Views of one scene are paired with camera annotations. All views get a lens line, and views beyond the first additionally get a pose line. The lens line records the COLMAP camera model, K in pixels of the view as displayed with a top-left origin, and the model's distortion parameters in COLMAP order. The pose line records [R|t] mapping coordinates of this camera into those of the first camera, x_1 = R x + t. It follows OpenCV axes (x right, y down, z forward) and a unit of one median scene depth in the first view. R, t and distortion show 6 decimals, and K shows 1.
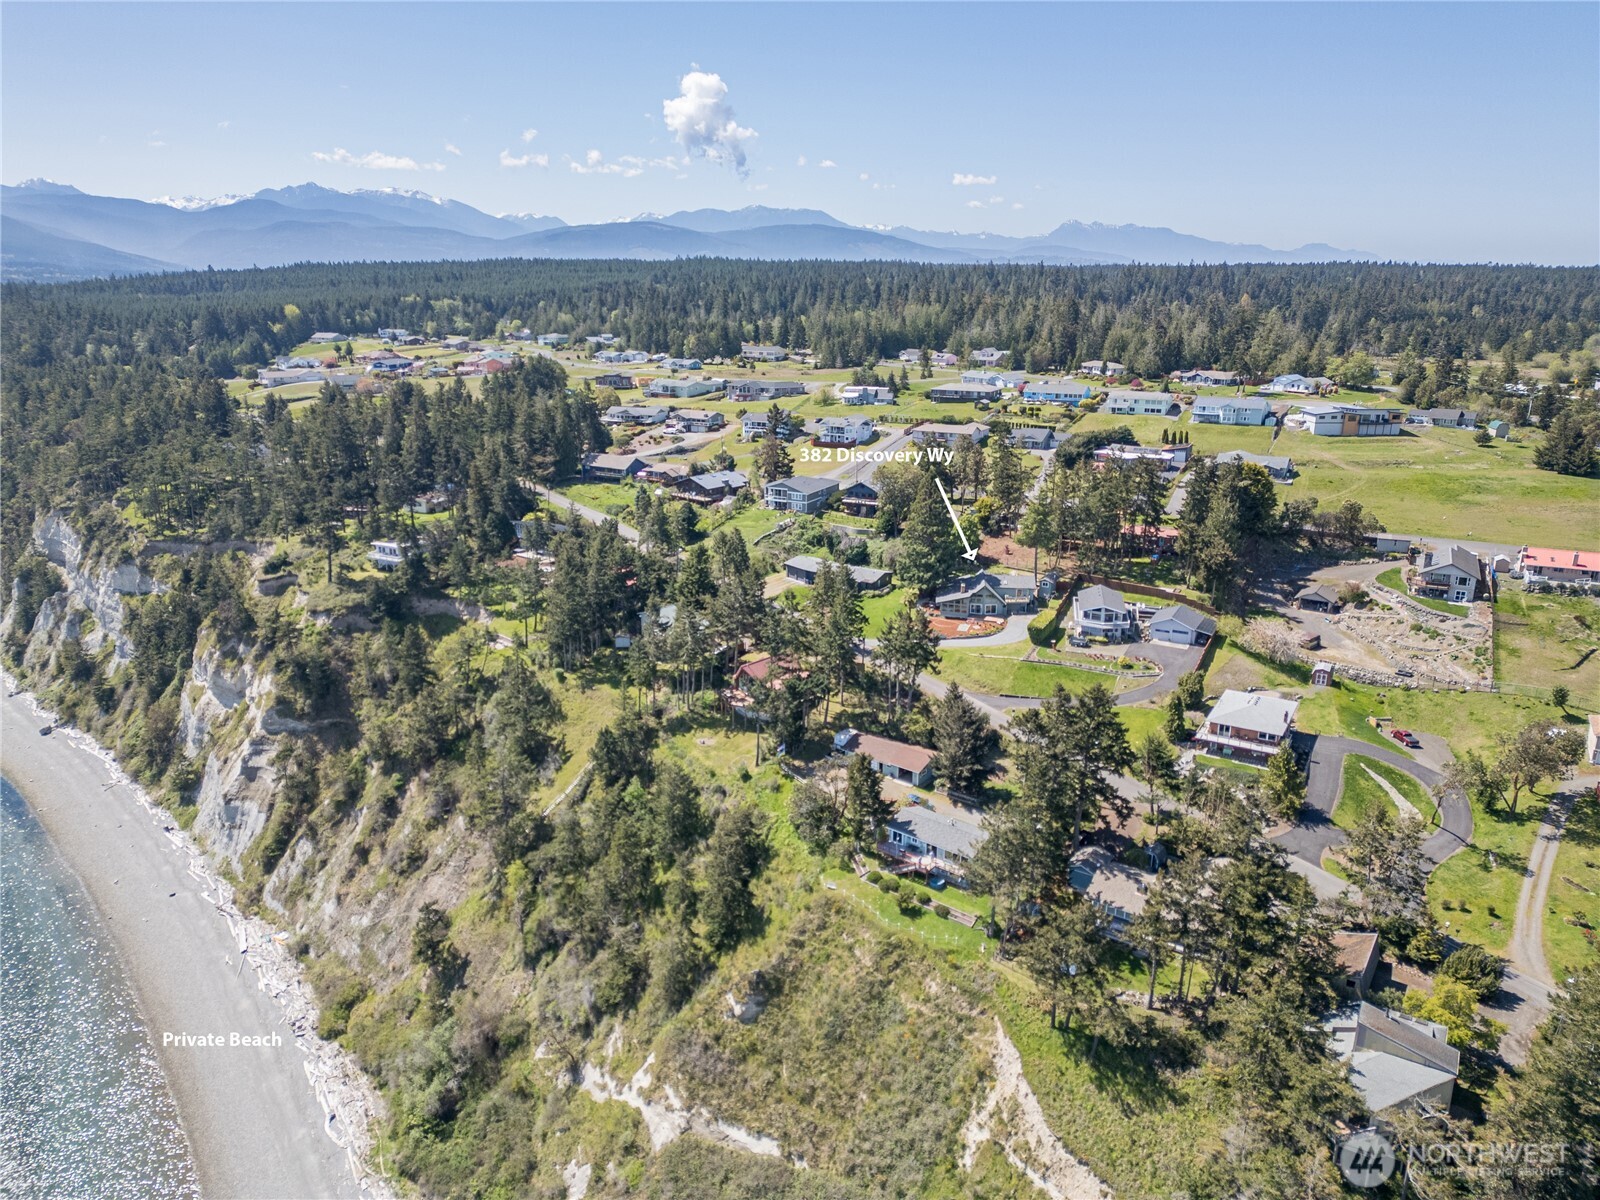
lens RADIAL K [[1129.7, 0, 785.6], [0, 1129.7, 583.6], [0, 0, 1]] dist [0.060050, -0.048169]
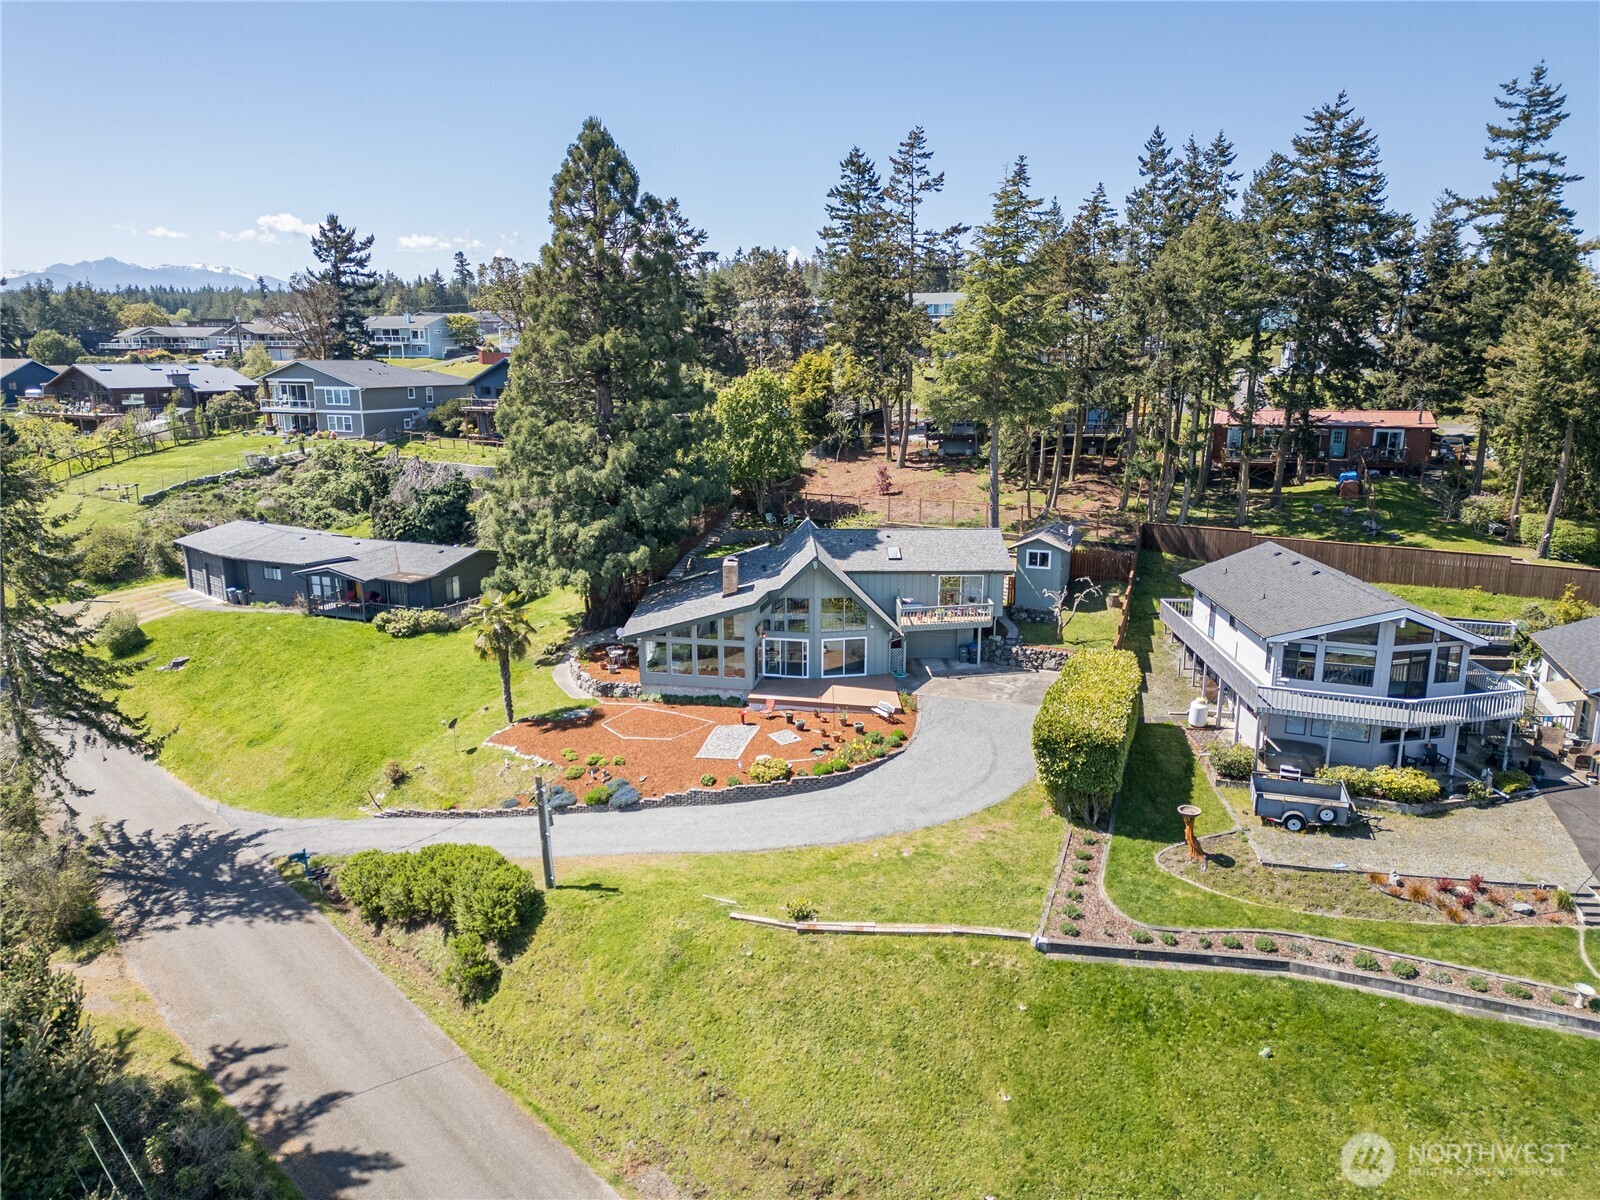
lens RADIAL K [[1129.7, 0, 785.8], [0, 1129.7, 602.4], [0, 0, 1]] dist [0.060050, -0.048169]
pose [[0.990280, -0.030372, 0.135731, 0.130279], [0.036920, 0.998260, -0.045988, 0.020700], [-0.134098, 0.050552, 0.989678, 0.727256]]
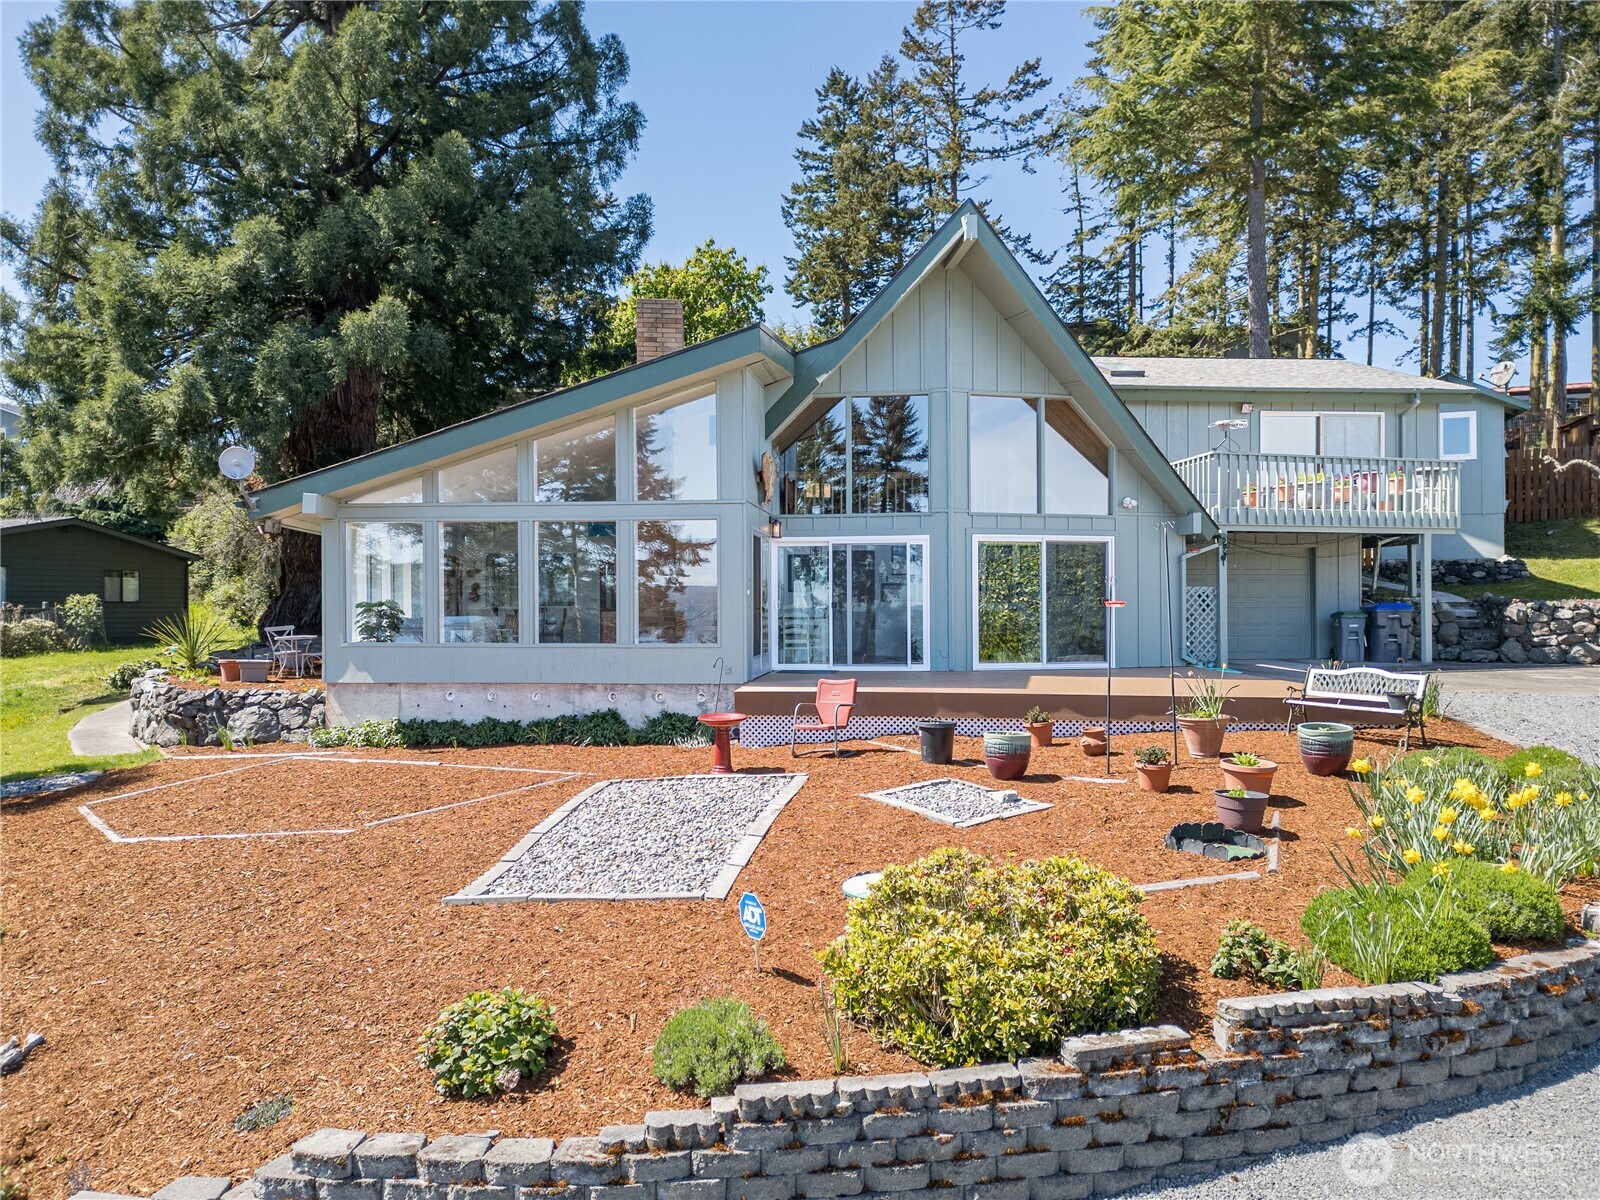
lens RADIAL K [[1129.7, 0, 793.7], [0, 1129.7, 594.8], [0, 0, 1]] dist [0.060050, -0.048169]
pose [[0.975556, 0.001014, 0.219751, 0.143314], [0.059512, 0.961403, -0.268632, 0.039503], [-0.211541, 0.275143, 0.937842, 0.896771]]
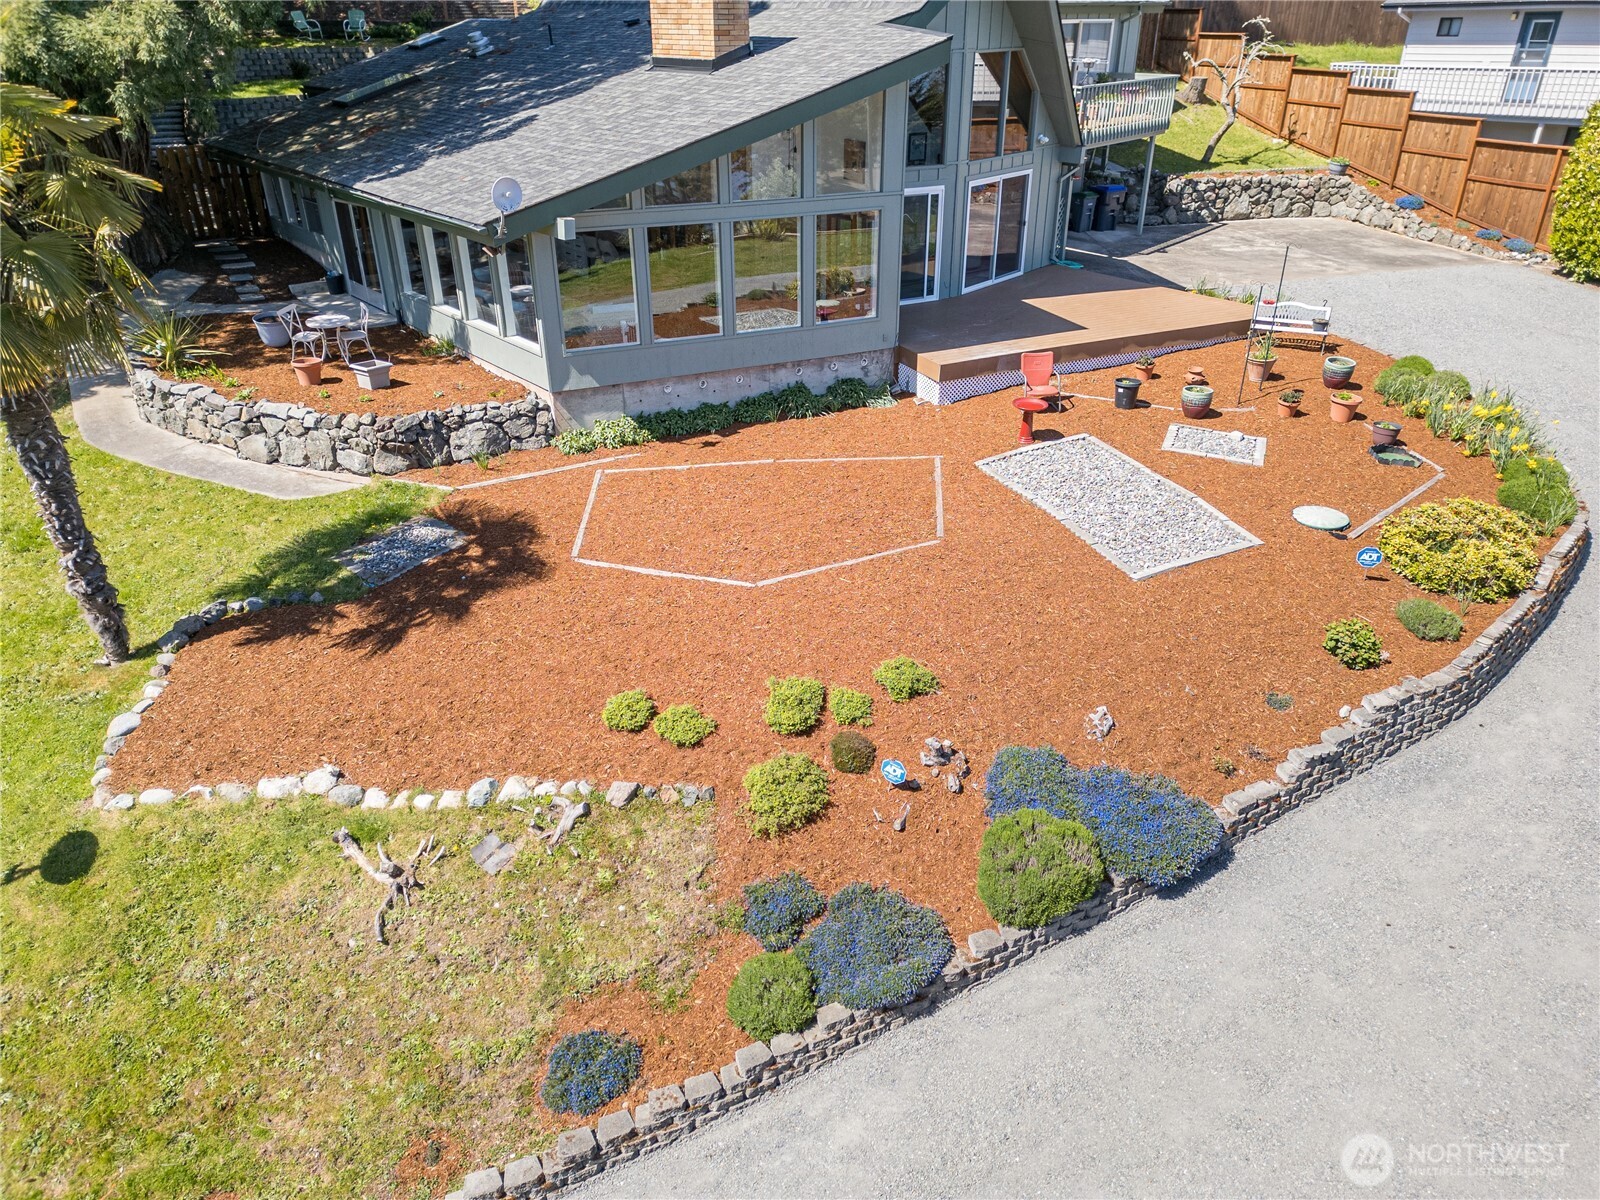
lens RADIAL K [[1129.7, 0, 800.1], [0, 1129.7, 606.5], [0, 0, 1]] dist [0.060050, -0.048169]
pose [[0.681420, -0.338335, 0.648997, 0.093270], [0.189837, 0.938094, 0.289727, 0.020640], [-0.706845, -0.074222, 0.703464, 0.904207]]
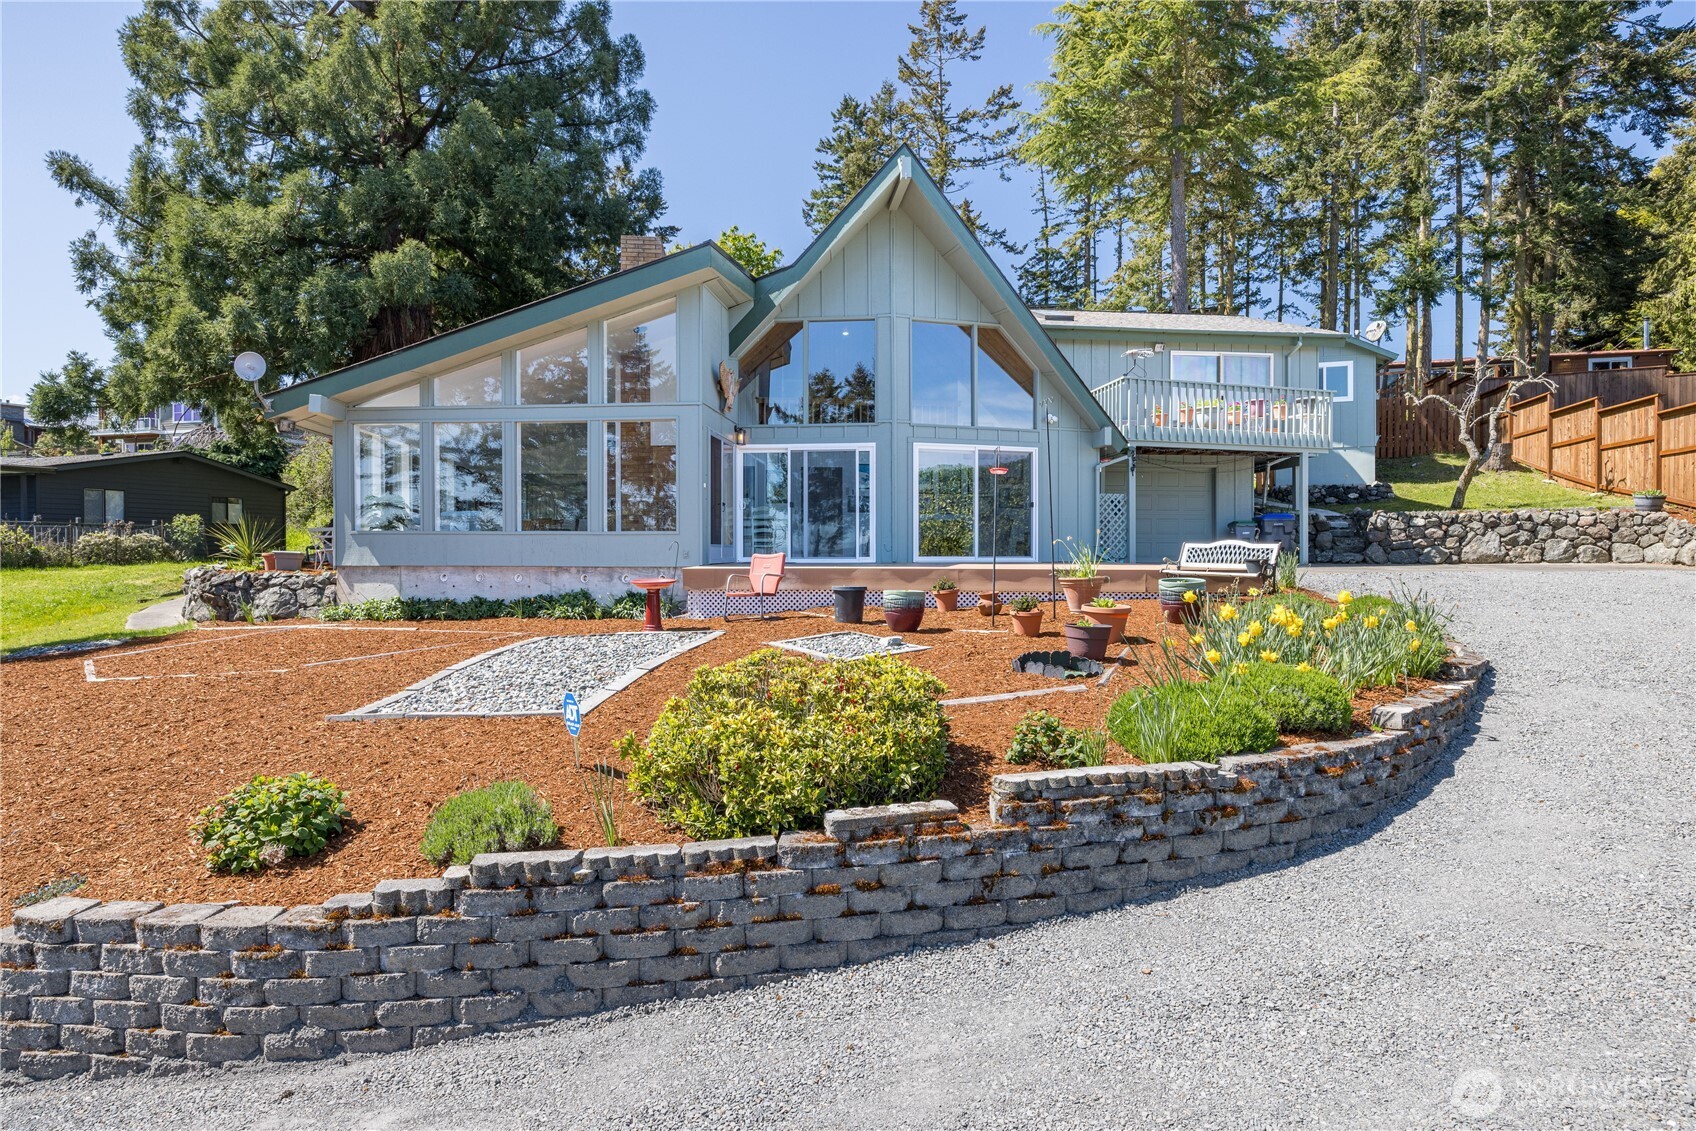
lens RADIAL K [[929.9, 0, 844.9], [0, 929.9, 552.2], [0, 0, 1]] dist [-0.005605, -0.001150]
pose [[0.971334, 0.003629, 0.237692, 0.149145], [0.059728, 0.964082, -0.258801, 0.041905], [-0.230094, 0.265579, 0.936229, 0.900671]]
